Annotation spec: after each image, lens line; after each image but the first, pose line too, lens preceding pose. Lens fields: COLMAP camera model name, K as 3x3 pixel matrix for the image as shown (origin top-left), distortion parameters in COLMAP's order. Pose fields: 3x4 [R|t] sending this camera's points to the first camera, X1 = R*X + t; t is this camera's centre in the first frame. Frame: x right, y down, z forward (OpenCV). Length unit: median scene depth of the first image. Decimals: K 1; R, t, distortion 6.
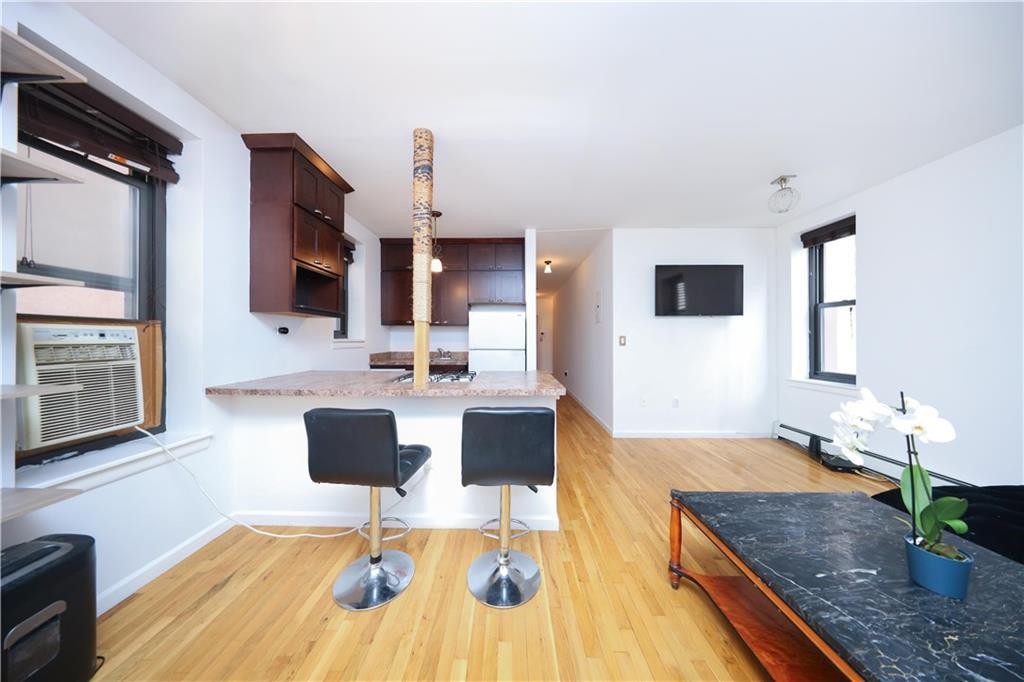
lens RADIAL K [[297.7, 0, 510.5], [0, 297.7, 337.9], [0, 0, 1]] dist [0.000649, -0.000157]
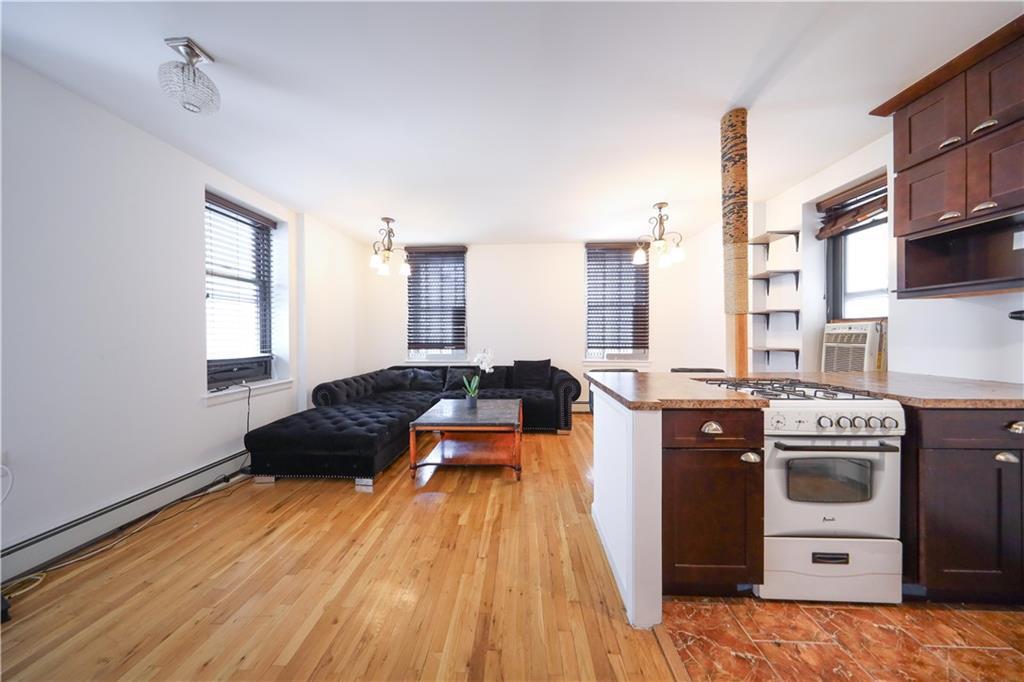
lens RADIAL K [[297.7, 0, 511.8], [0, 297.7, 338.2], [0, 0, 1]] dist [0.000649, -0.000157]
pose [[-0.998862, 0.006884, 0.047200, 0.472158], [0.007373, 0.999921, 0.010185, 0.014556], [-0.047126, 0.010522, -0.998834, 2.486556]]
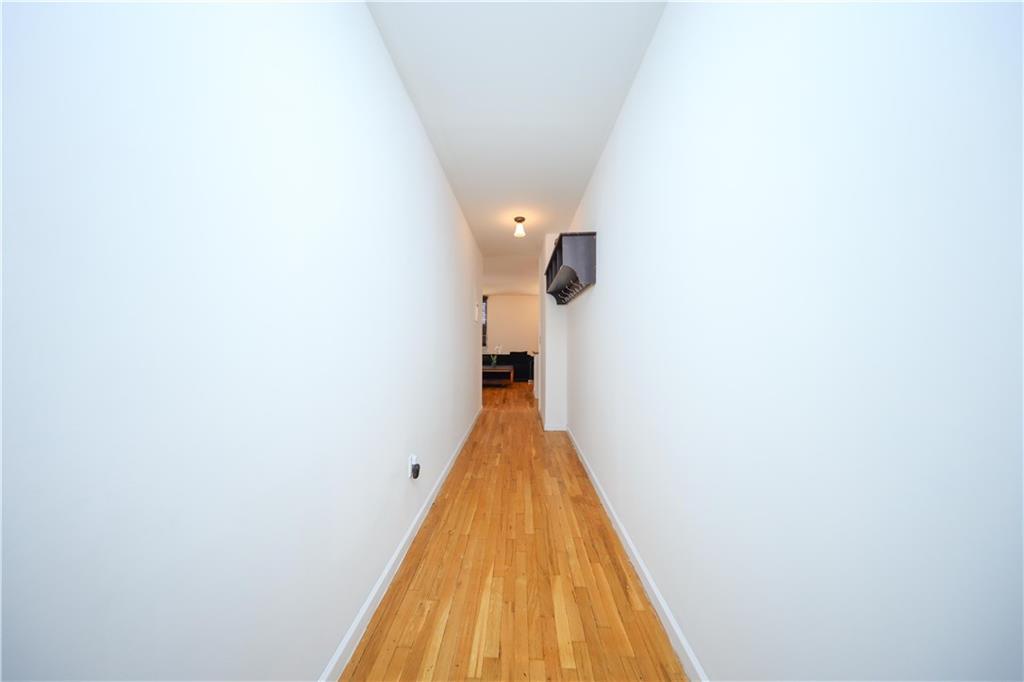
lens RADIAL K [[297.7, 0, 512.2], [0, 297.7, 339.4], [0, 0, 1]] dist [0.000649, -0.000157]
pose [[-0.999798, -0.003785, 0.019744, 0.424745], [-0.003769, 0.999993, 0.000843, 0.000118], [-0.019747, 0.000768, -0.999805, 5.601562]]
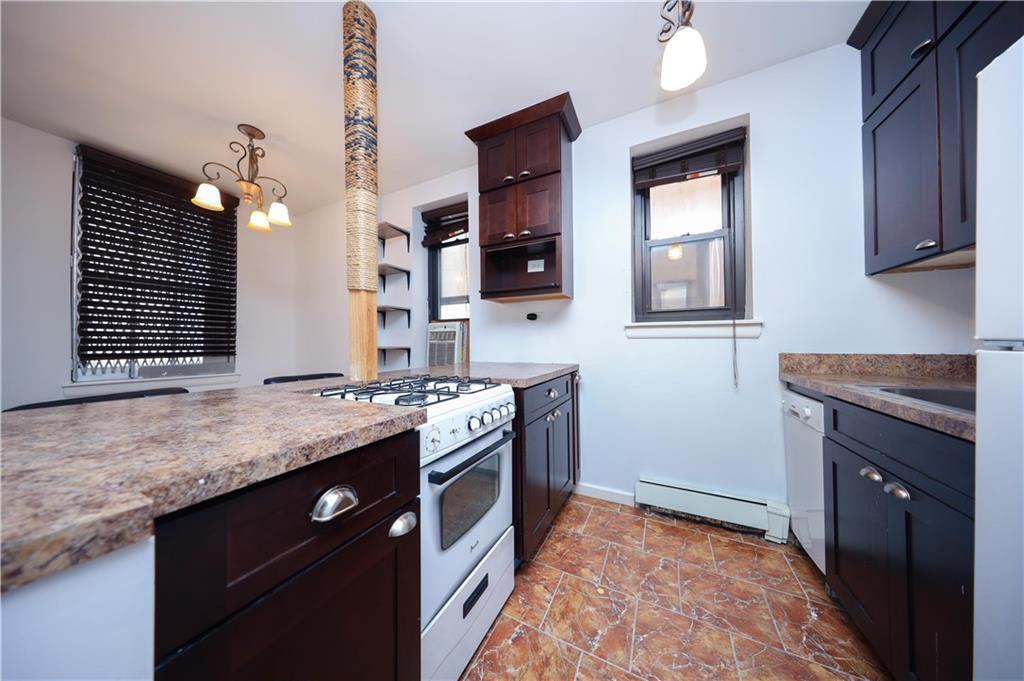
lens RADIAL K [[297.7, 0, 507.7], [0, 297.7, 338.6], [0, 0, 1]] dist [0.000649, -0.000157]
pose [[-0.460310, -0.008725, -0.887715, 0.190820], [0.007232, 0.999882, -0.013578, 0.085575], [0.887729, -0.012670, -0.460192, 2.003559]]
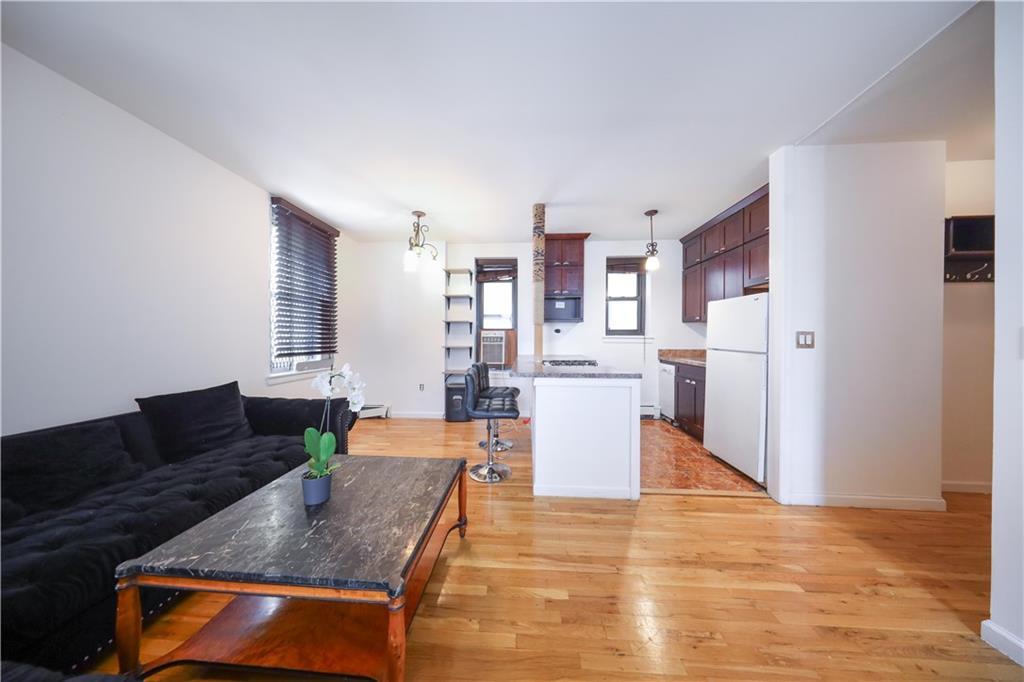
lens RADIAL K [[297.7, 0, 507.8], [0, 297.7, 336.2], [0, 0, 1]] dist [0.000649, -0.000157]
pose [[-0.061422, -0.002043, -0.998110, 1.636050], [-0.001182, 0.999997, -0.001974, 0.016888], [0.998111, 0.001058, -0.061424, 1.168700]]
